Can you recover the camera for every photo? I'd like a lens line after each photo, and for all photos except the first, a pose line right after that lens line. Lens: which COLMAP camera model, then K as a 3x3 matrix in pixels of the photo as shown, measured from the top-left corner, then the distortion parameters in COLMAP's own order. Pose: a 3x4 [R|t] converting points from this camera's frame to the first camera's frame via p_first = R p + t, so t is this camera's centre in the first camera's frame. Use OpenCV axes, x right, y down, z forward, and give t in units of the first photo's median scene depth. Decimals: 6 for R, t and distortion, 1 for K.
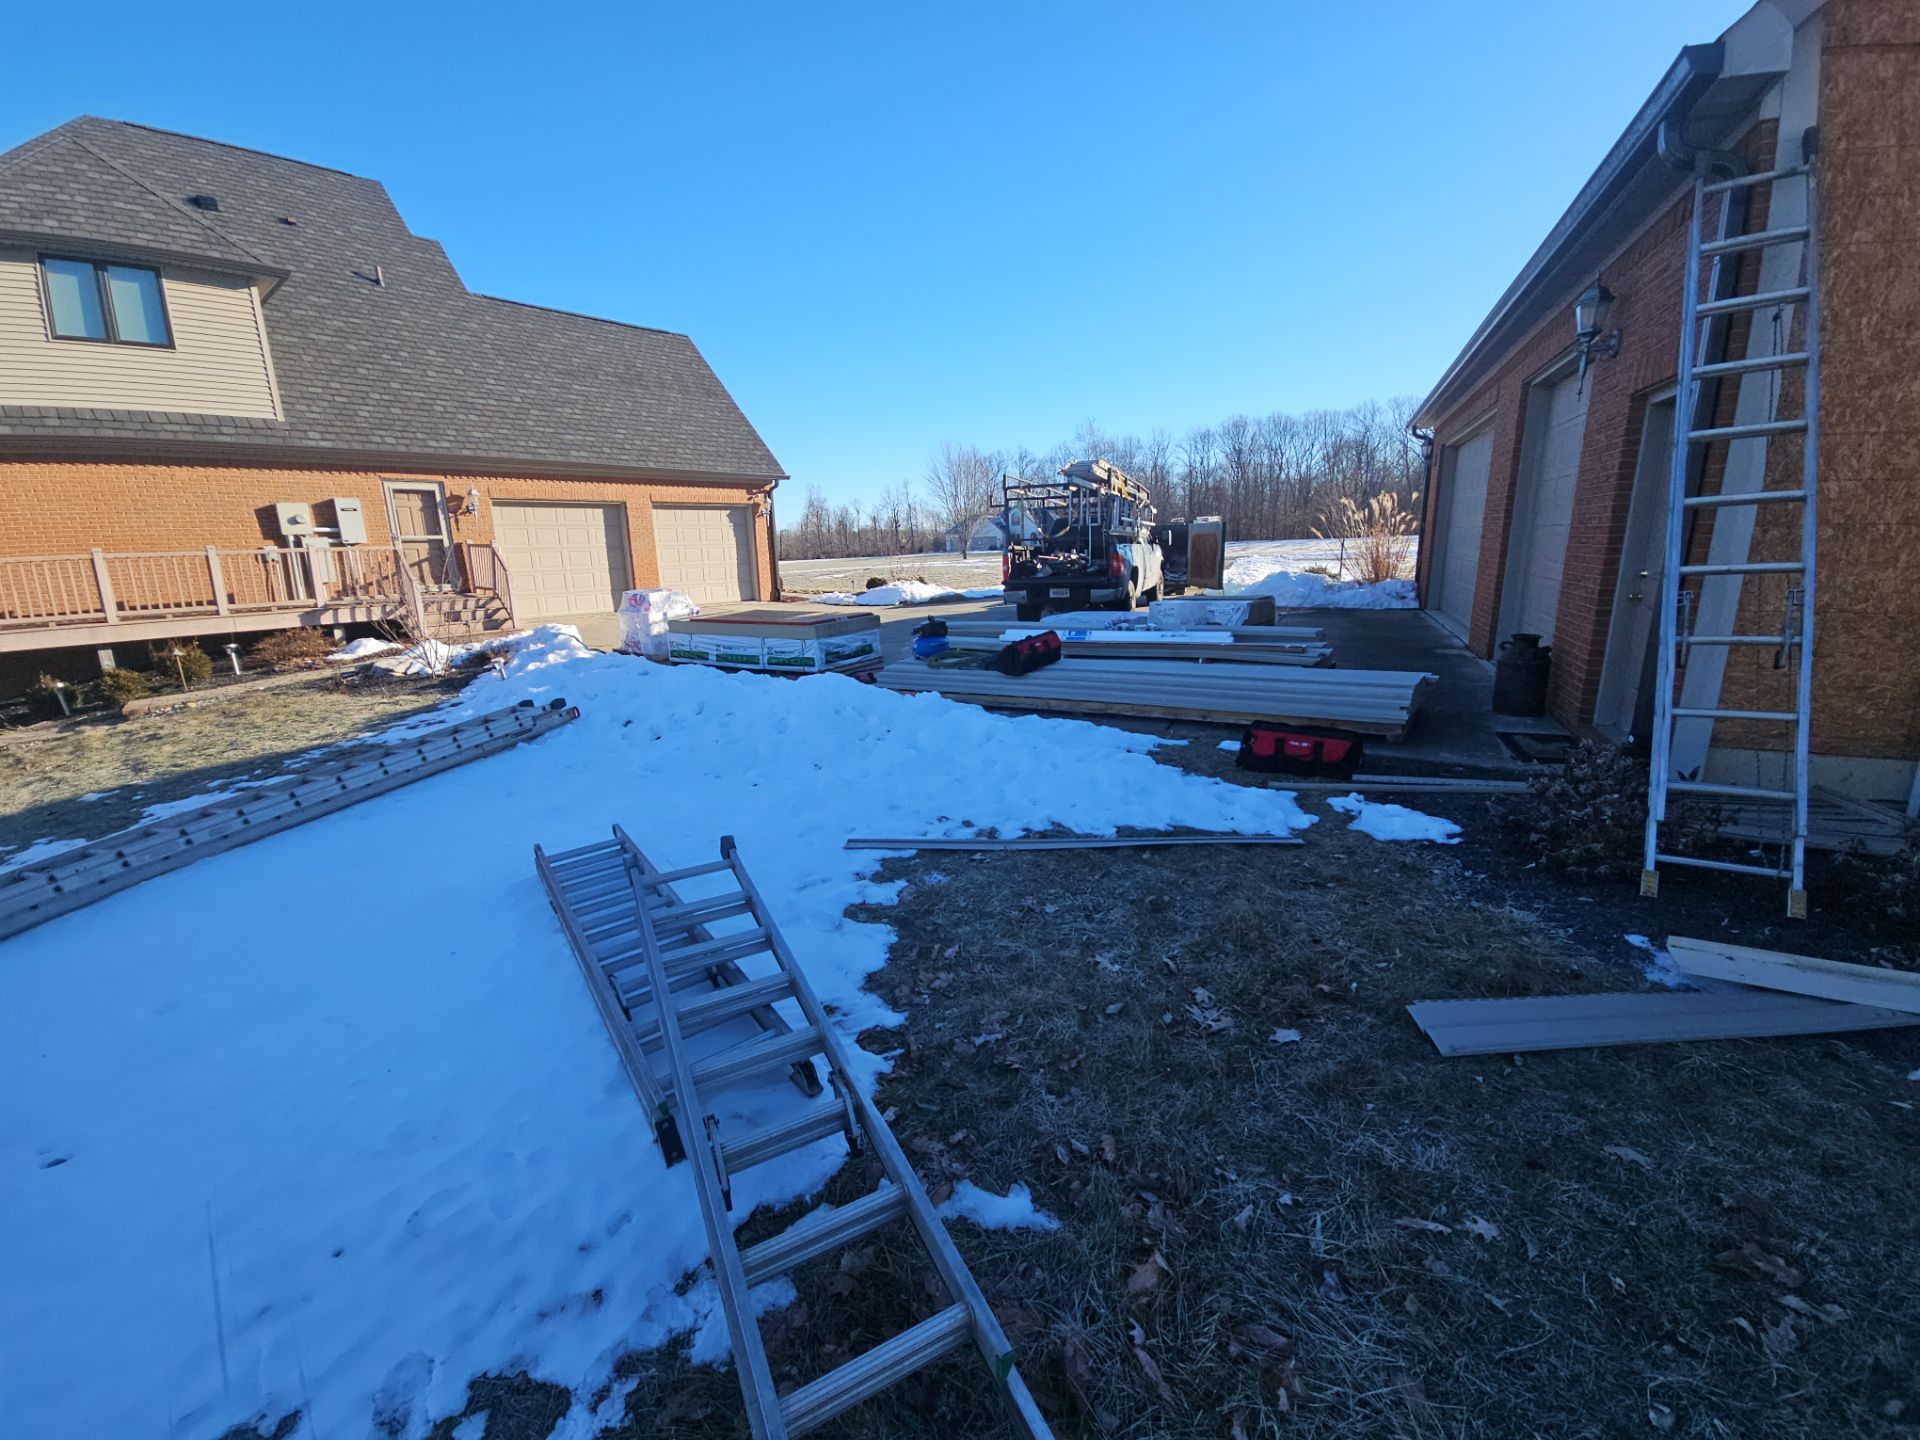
lens RADIAL K [[773.8, 0, 961.4], [0, 773.8, 718.4], [0, 0, 1]] dist [0.019331, -0.012993]
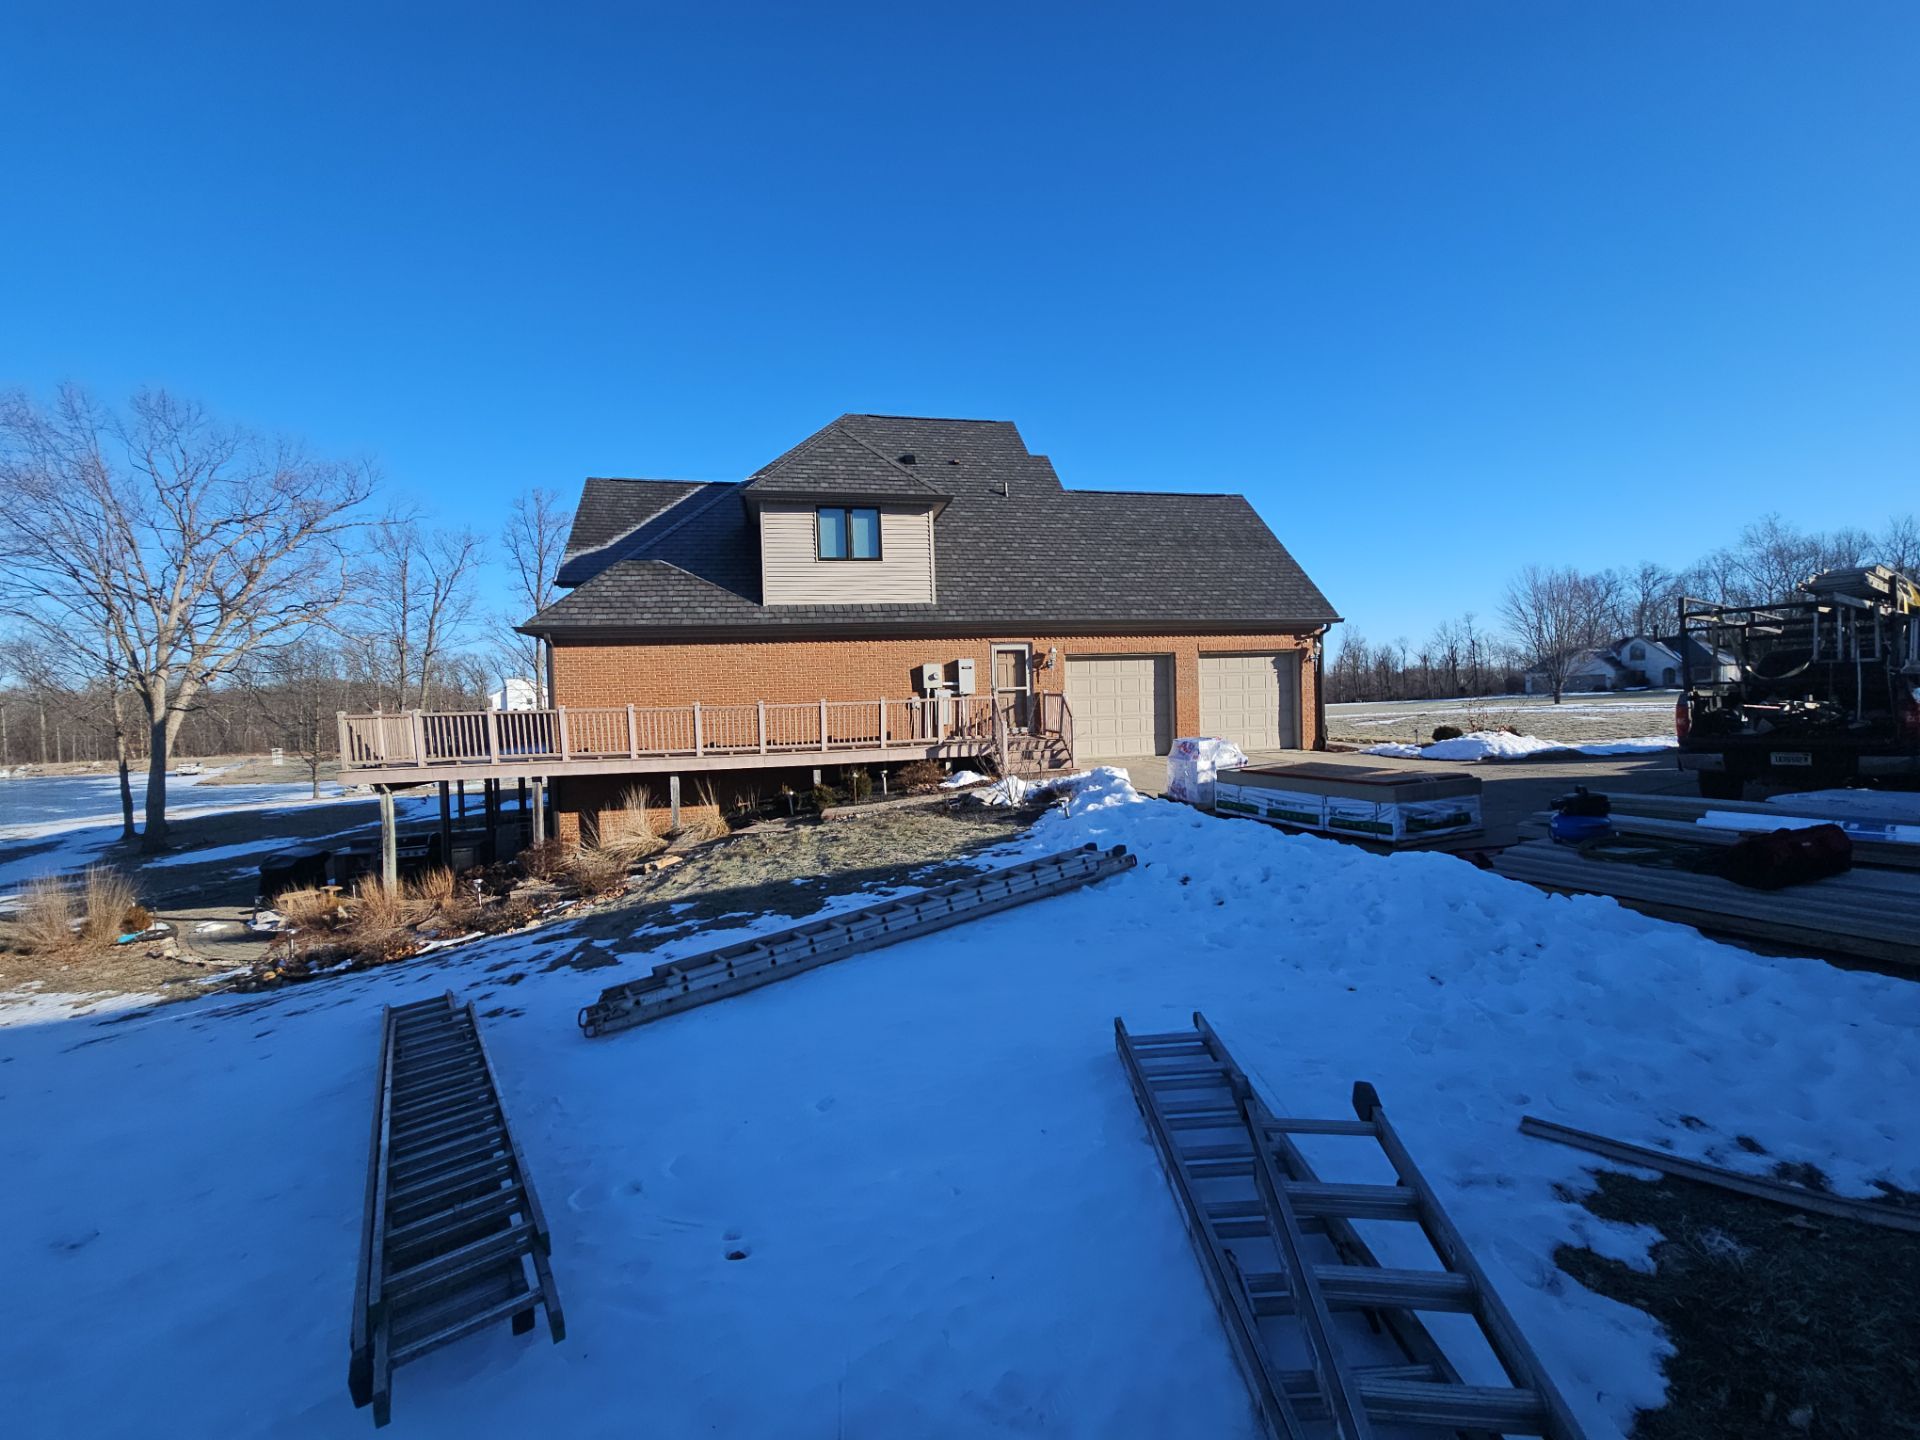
lens RADIAL K [[773.8, 0, 961.4], [0, 773.8, 718.4], [0, 0, 1]] dist [0.019331, -0.012993]
pose [[0.799959, 0.013024, -0.599914, -0.056028], [-0.121037, 0.982717, -0.140063, -0.015597], [0.587721, 0.184656, 0.787709, 0.033726]]
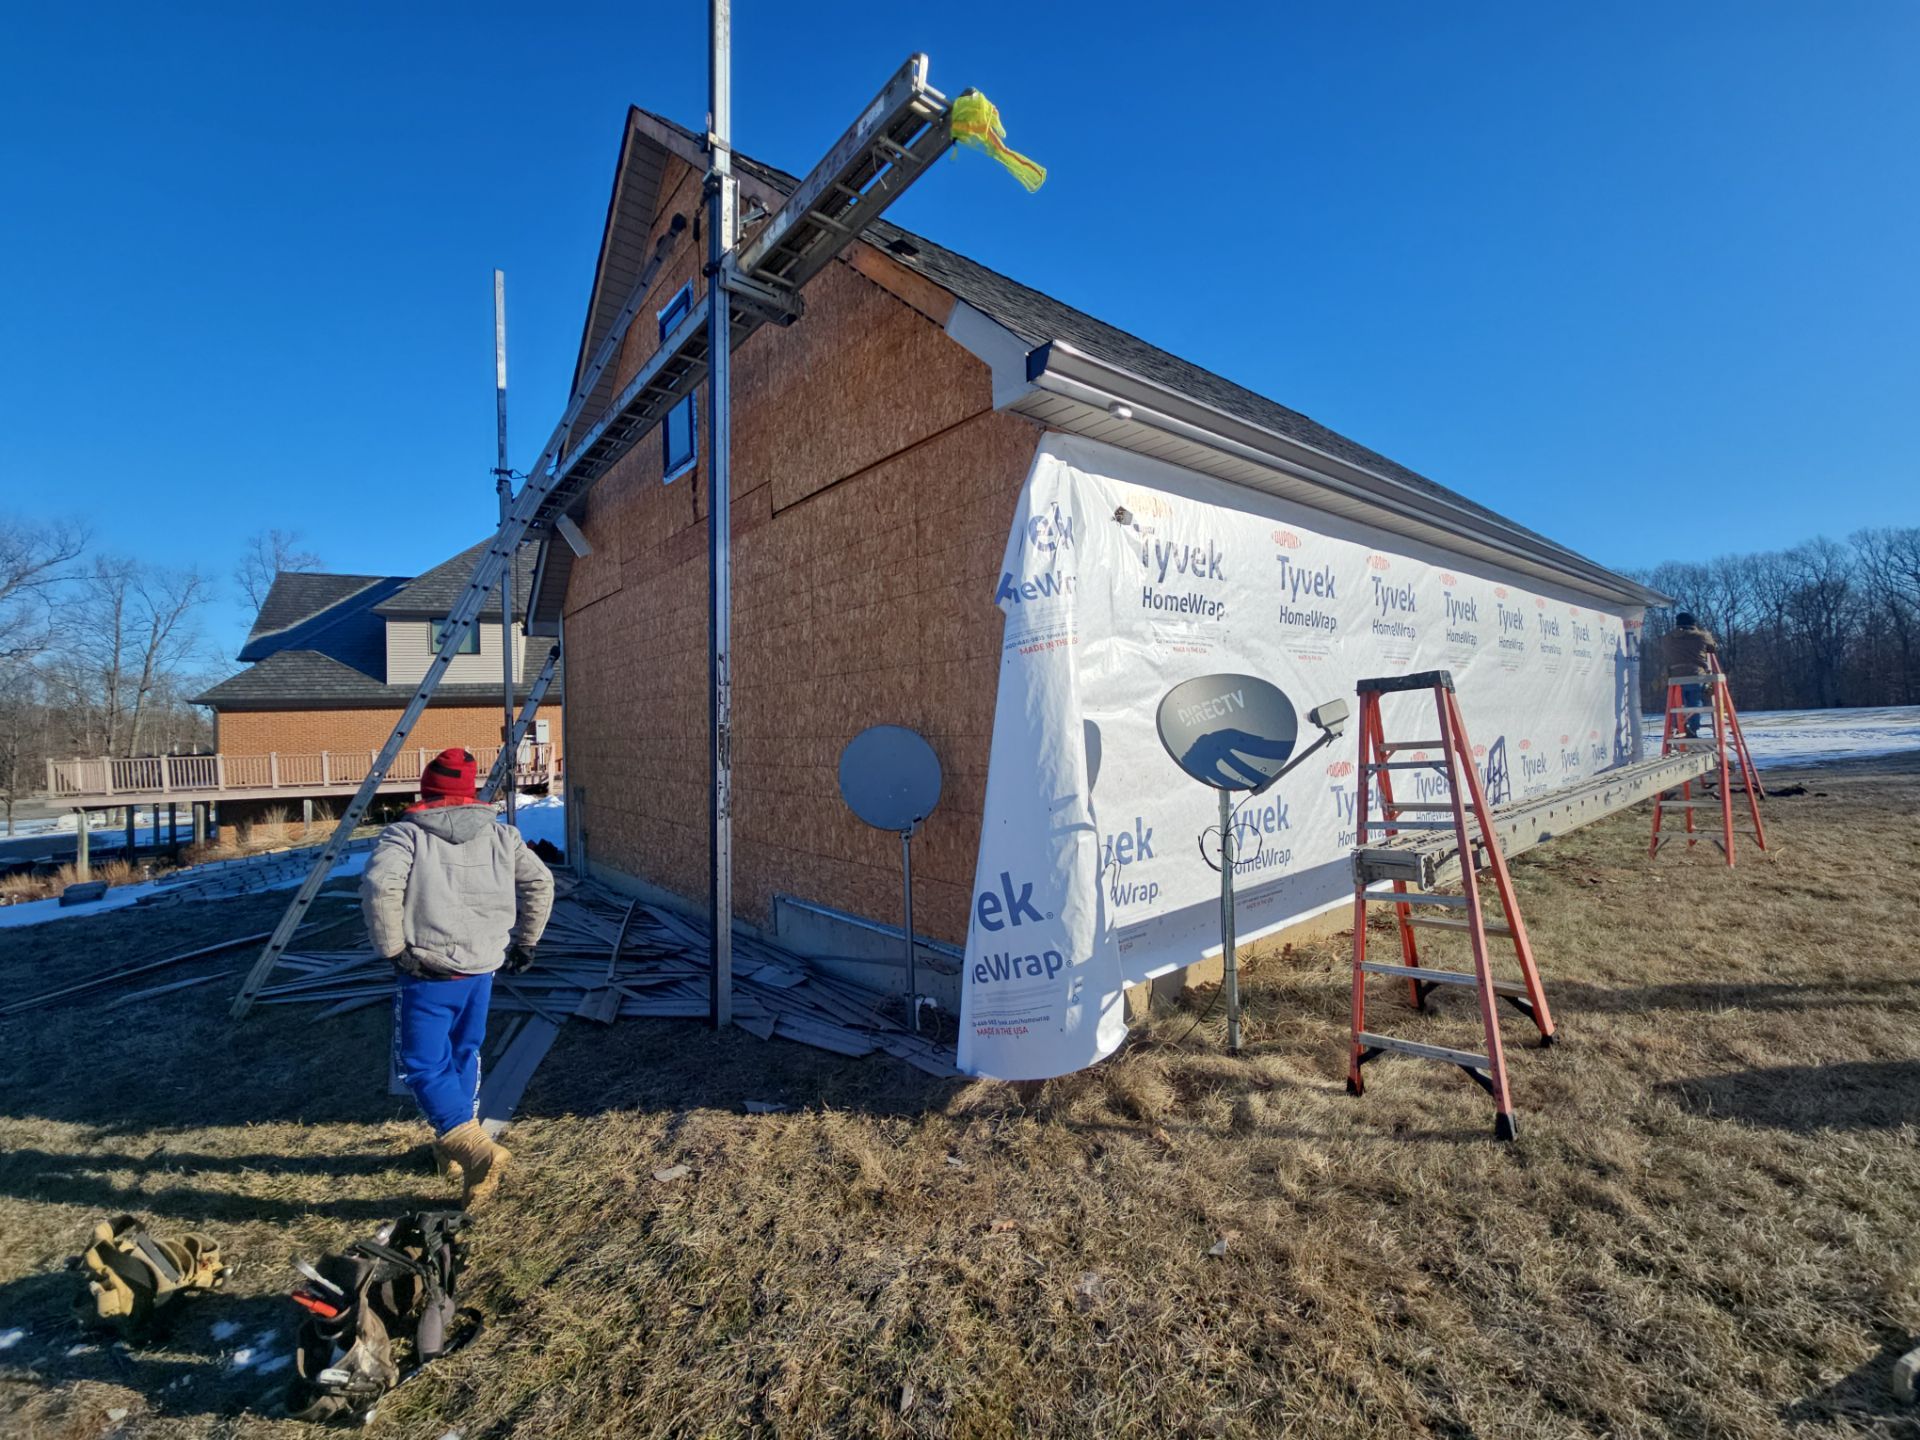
lens RADIAL K [[773.8, 0, 961.4], [0, 773.8, 718.4], [0, 0, 1]] dist [0.019331, -0.012993]
pose [[0.903820, -0.004960, -0.427884, 1.303404], [-0.087239, 0.976796, -0.195598, -0.002746], [0.418926, 0.214113, 0.882415, -0.349575]]
